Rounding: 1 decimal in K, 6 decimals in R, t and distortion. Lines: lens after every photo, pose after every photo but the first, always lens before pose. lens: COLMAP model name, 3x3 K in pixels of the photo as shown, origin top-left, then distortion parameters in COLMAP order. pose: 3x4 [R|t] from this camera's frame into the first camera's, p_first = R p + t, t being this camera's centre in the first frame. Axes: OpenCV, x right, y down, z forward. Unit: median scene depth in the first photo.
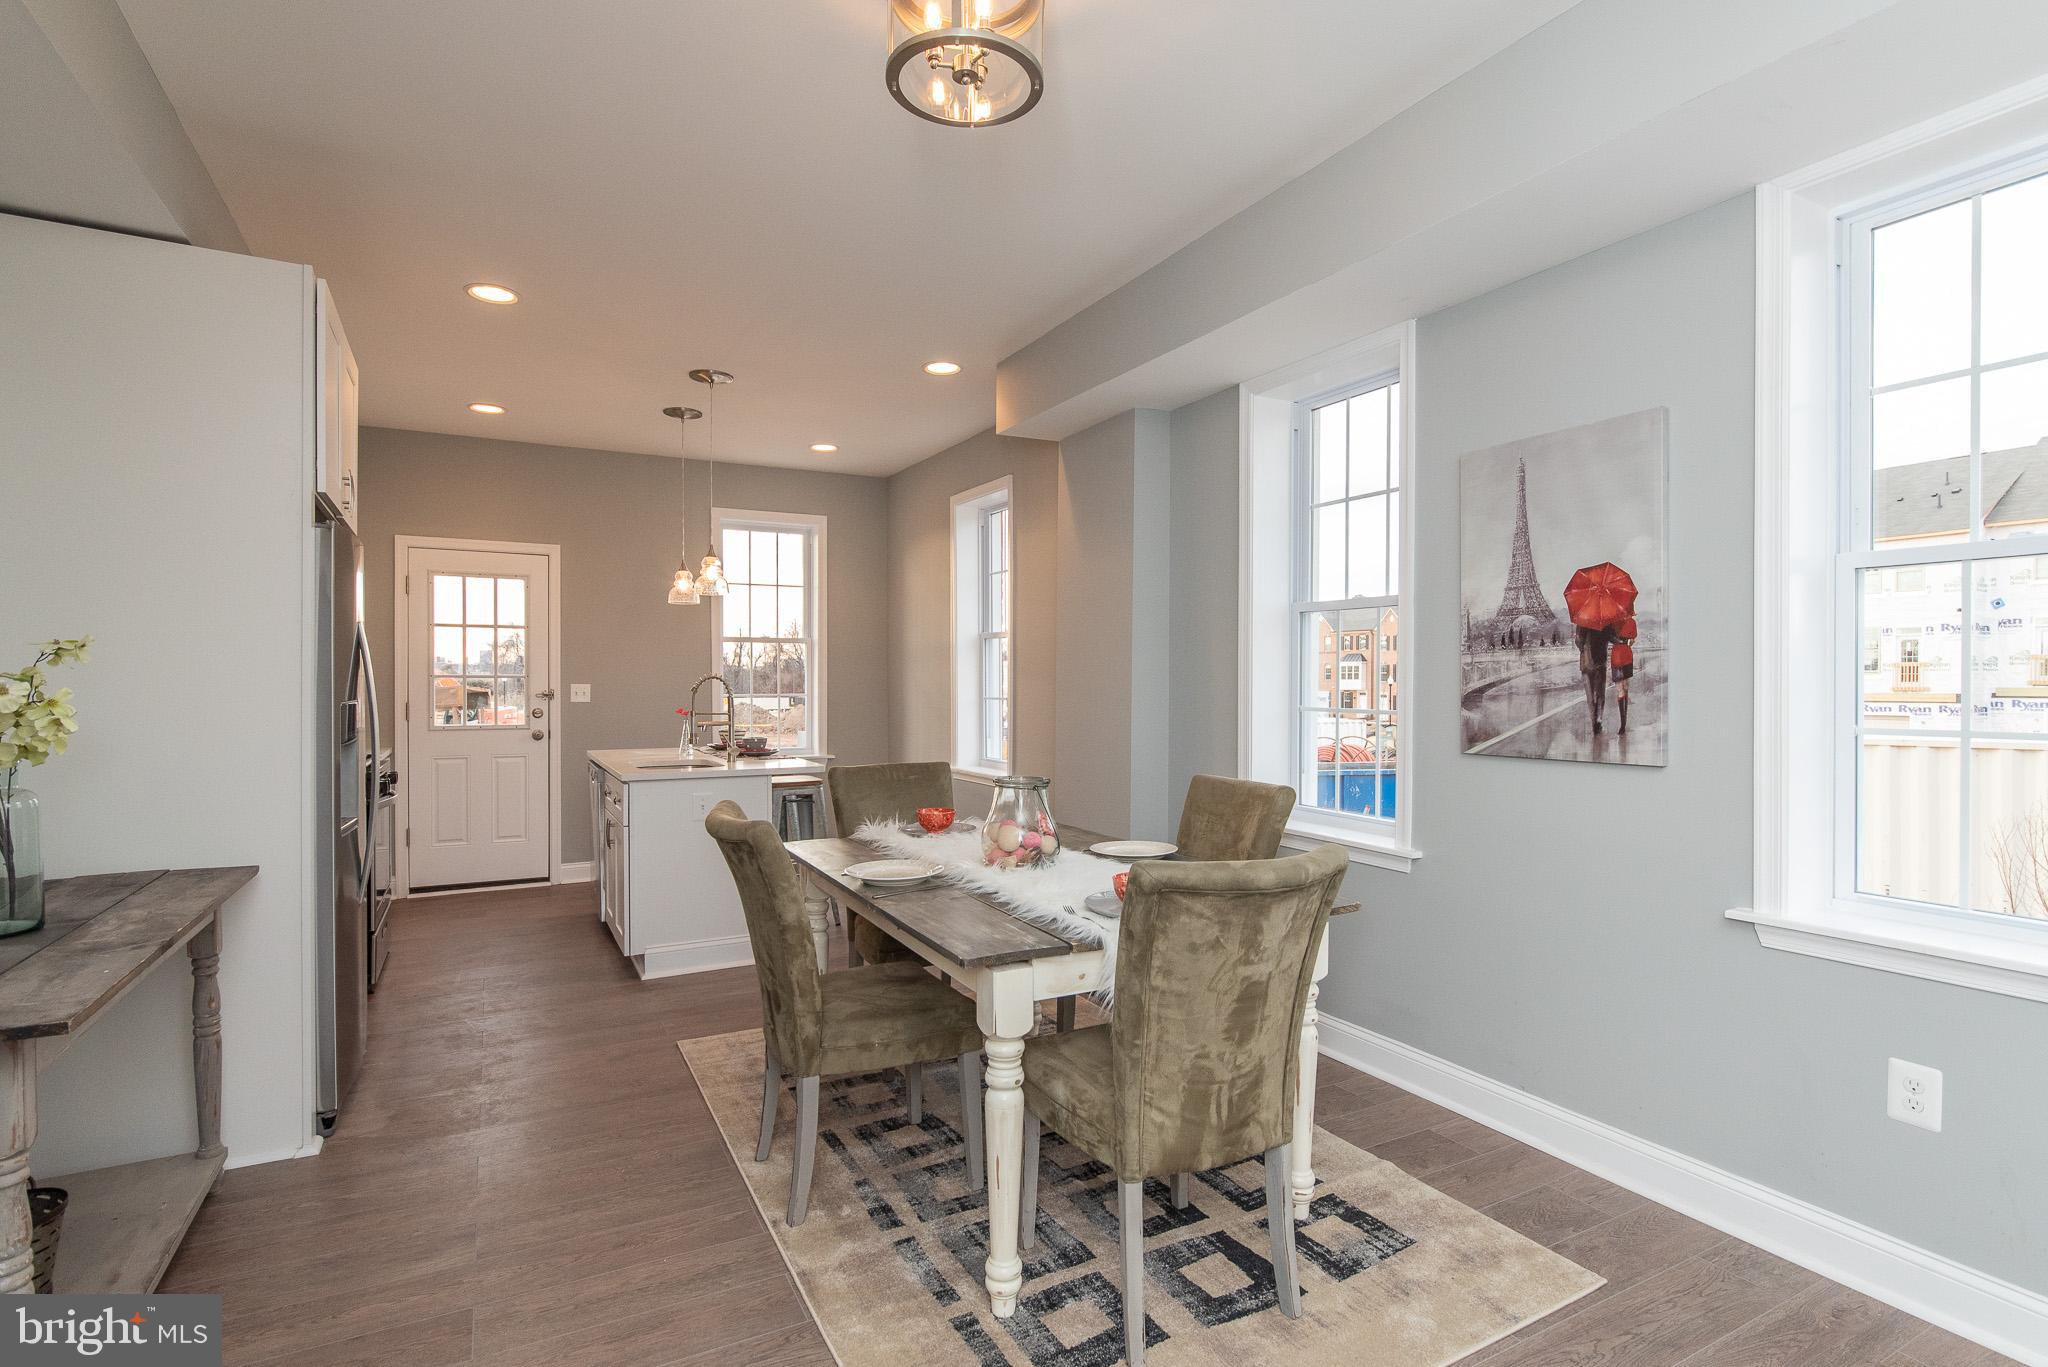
lens RADIAL K [[1007.1, 0, 1024.0], [0, 1007.1, 683.5], [0, 0, 1]] dist [0.000302, 0.000141]
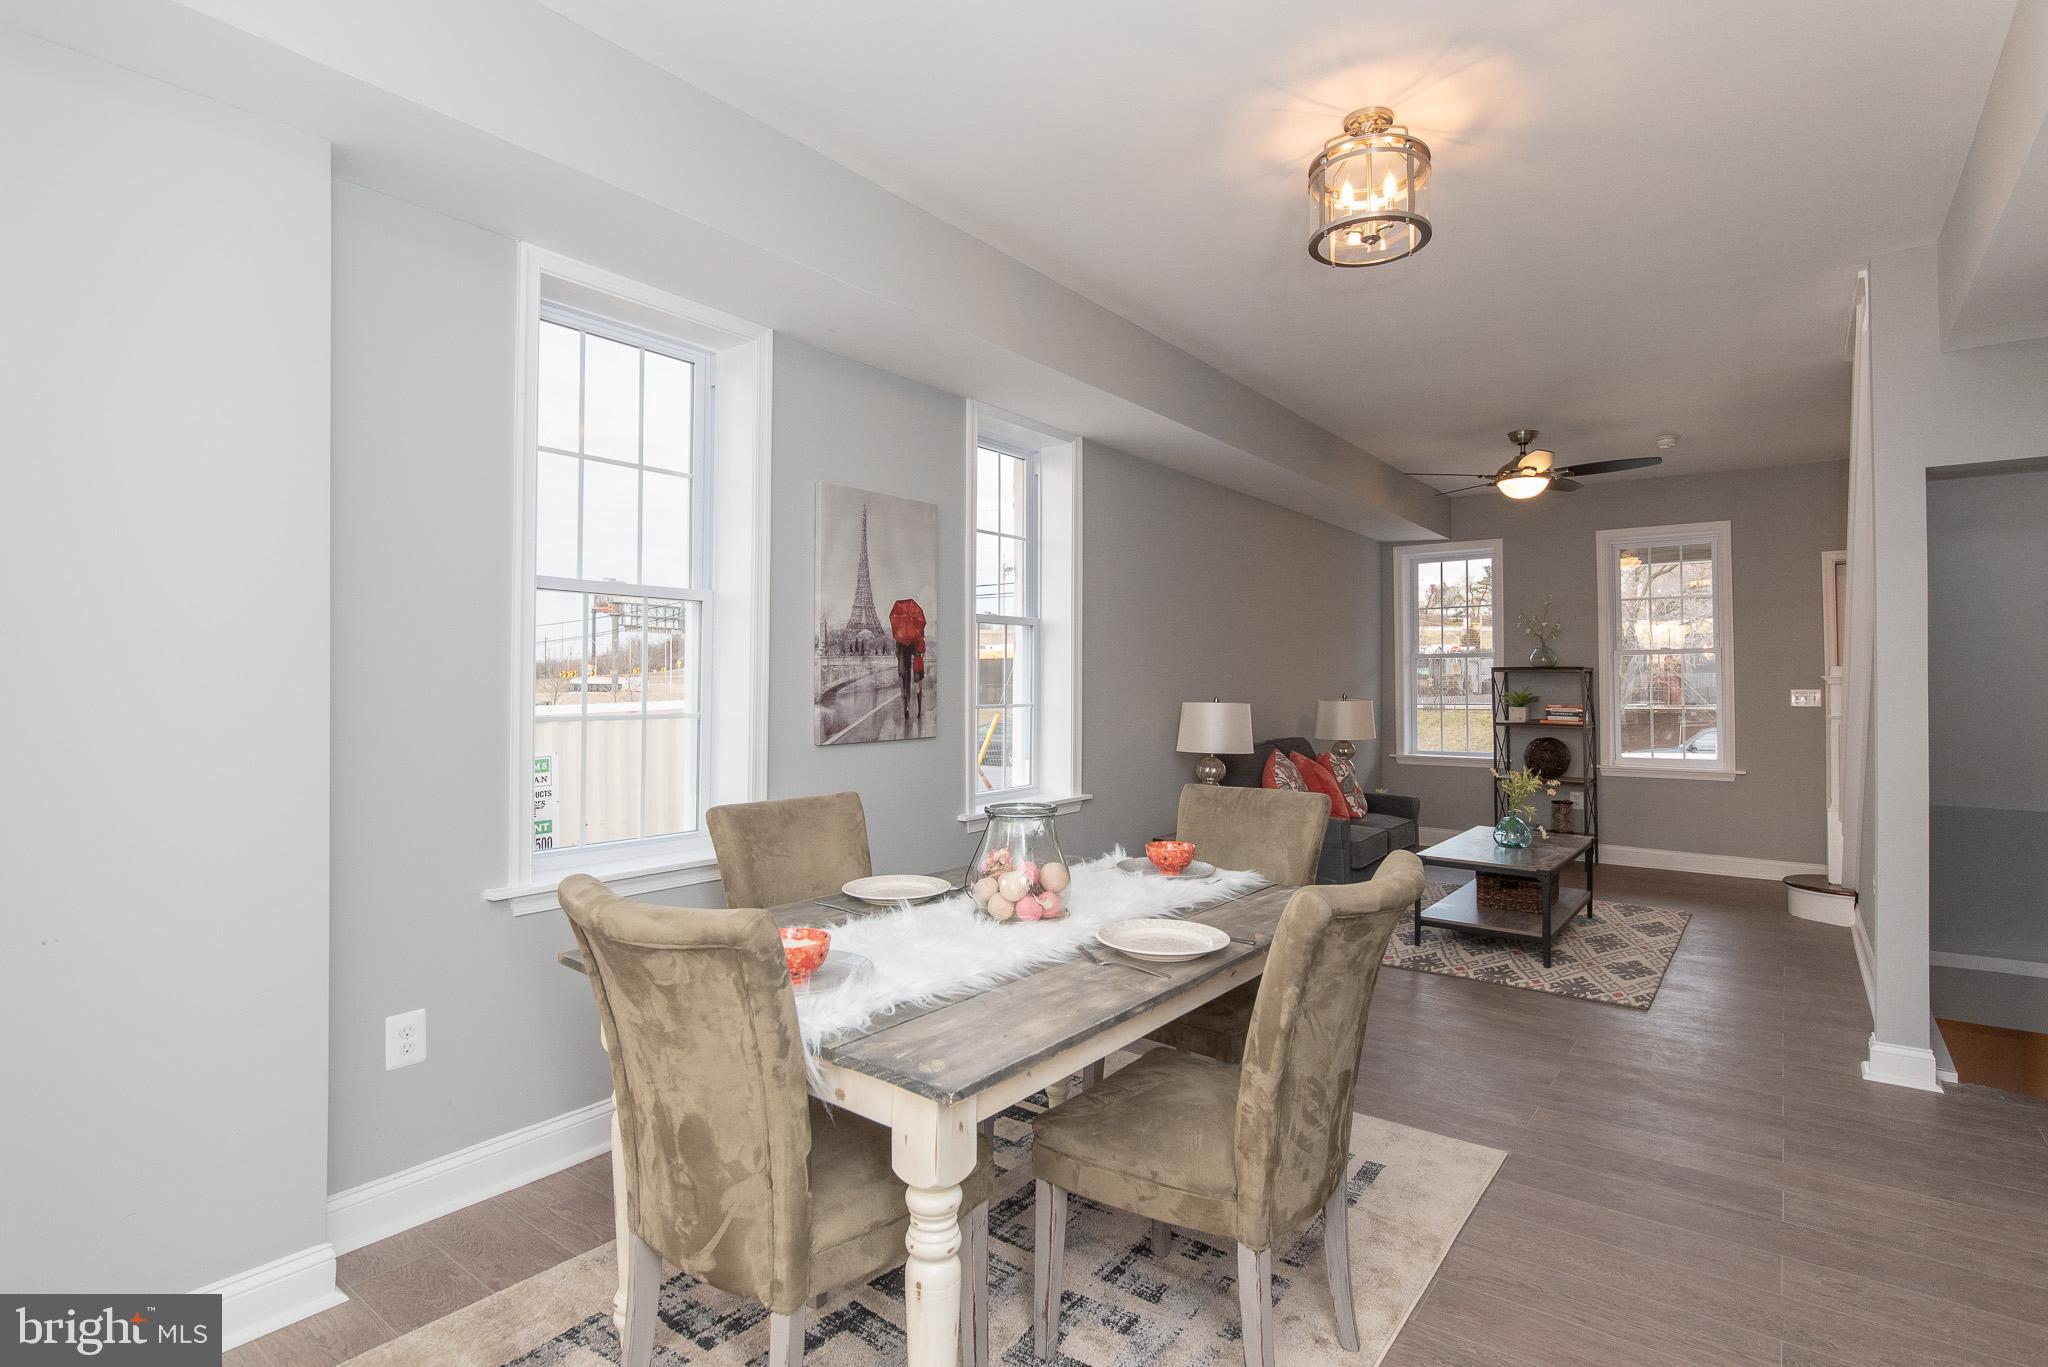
lens RADIAL K [[1023.9, 0, 1033.8], [0, 1023.9, 684.9], [0, 0, 1]] dist [-0.005399, -0.000483]
pose [[-0.431586, -0.006378, 0.902049, -0.754001], [0.000335, 0.999974, 0.007231, -0.007514], [-0.902072, 0.003423, -0.431573, 1.363603]]
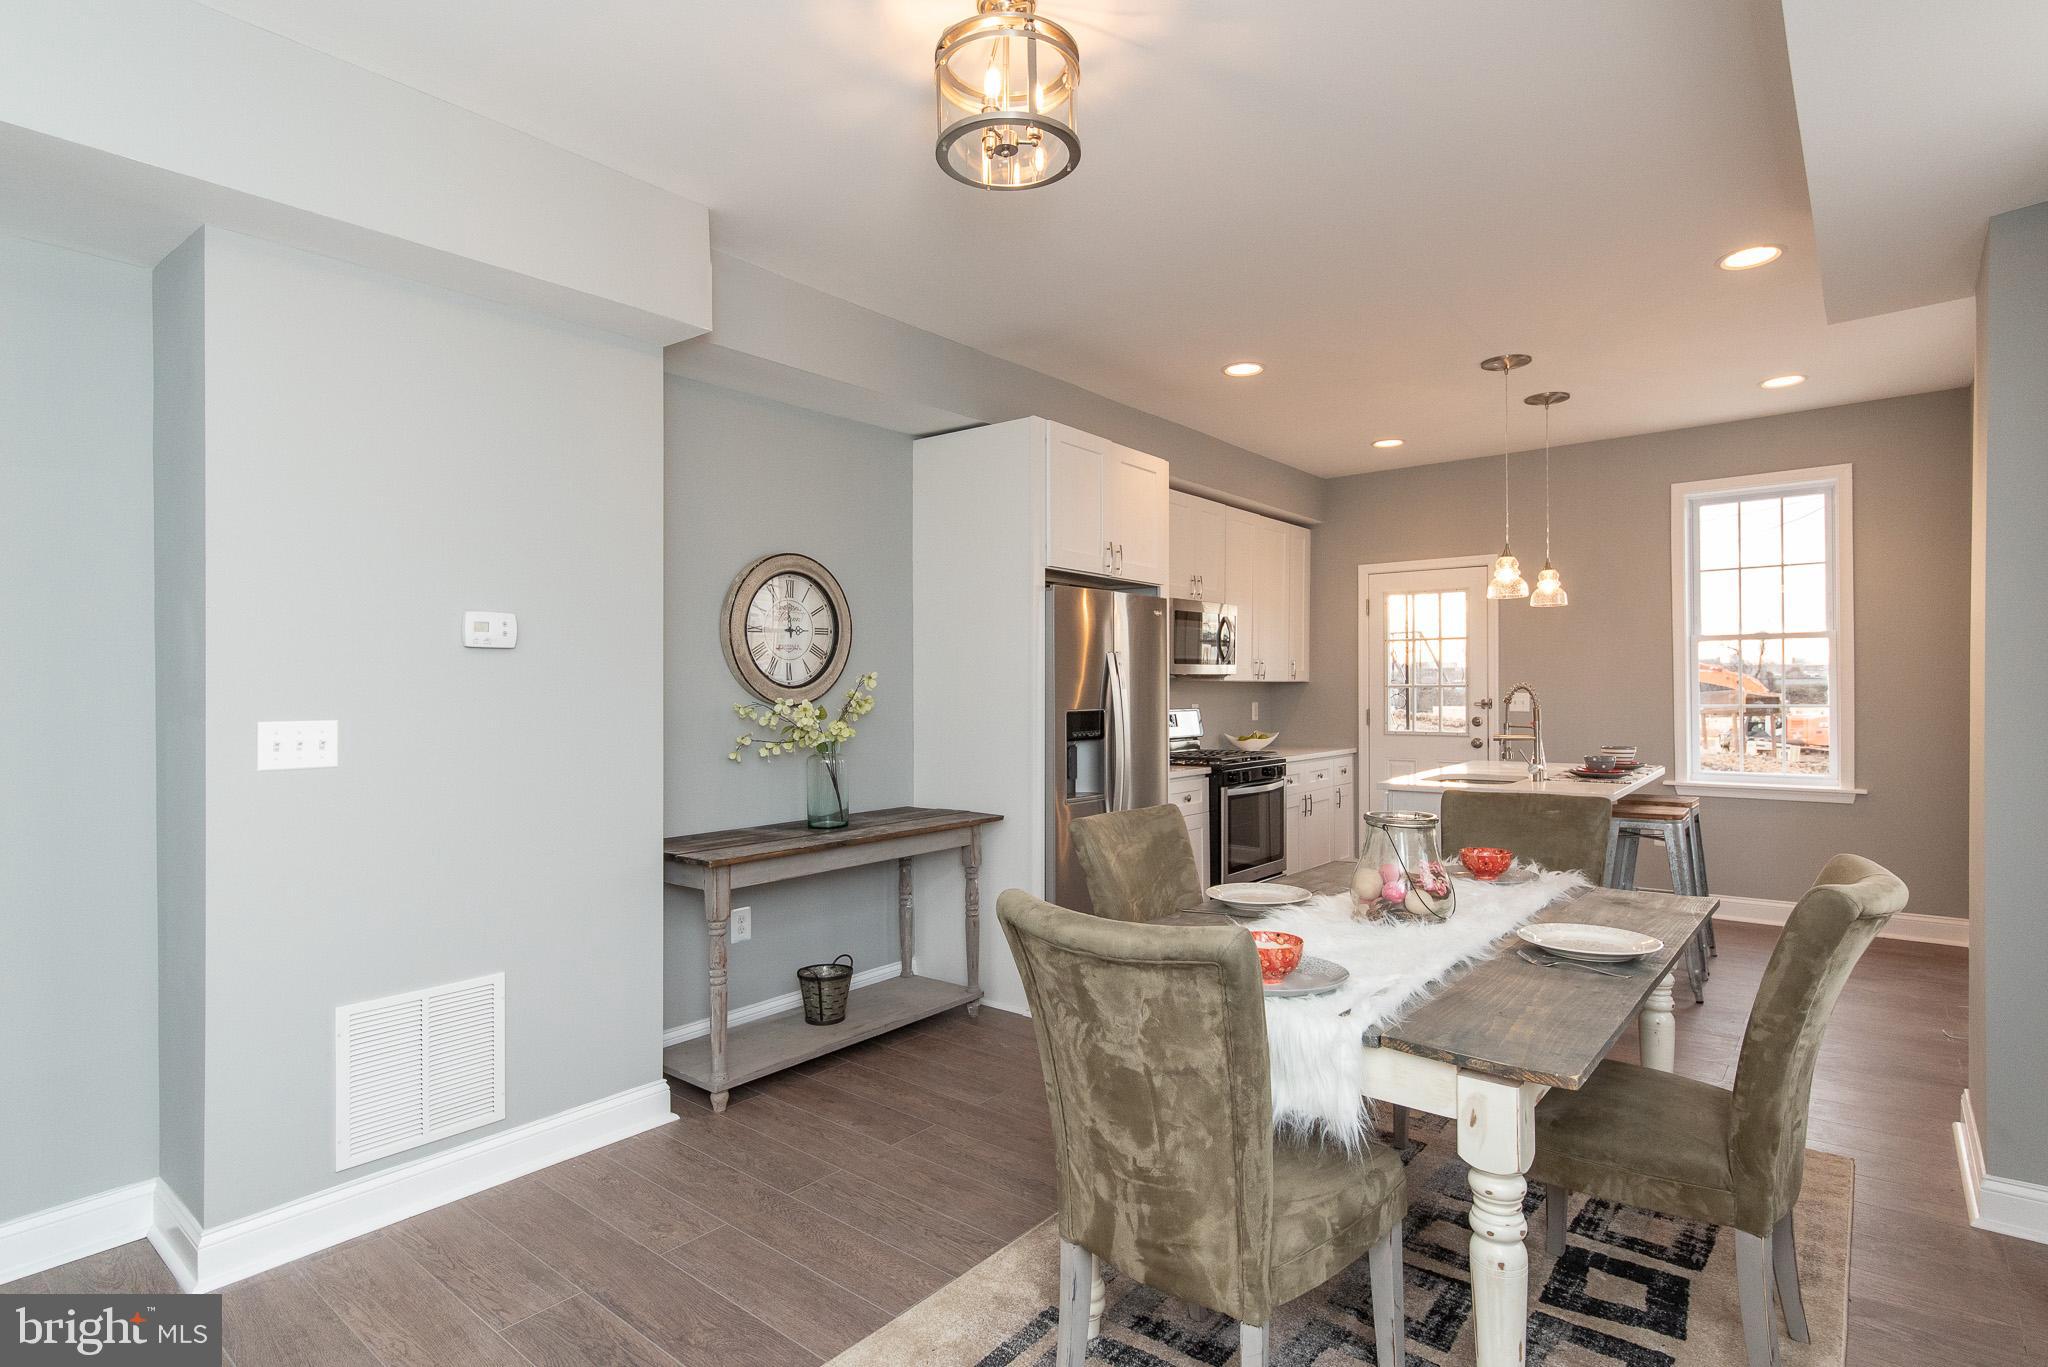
lens RADIAL K [[1023.9, 0, 1033.8], [0, 1023.9, 684.9], [0, 0, 1]] dist [-0.005399, -0.000483]
pose [[0.383924, -0.007538, -0.923334, 0.655422], [0.004779, 0.999970, -0.006176, -0.007446], [0.923352, -0.002041, 0.383948, 0.404594]]
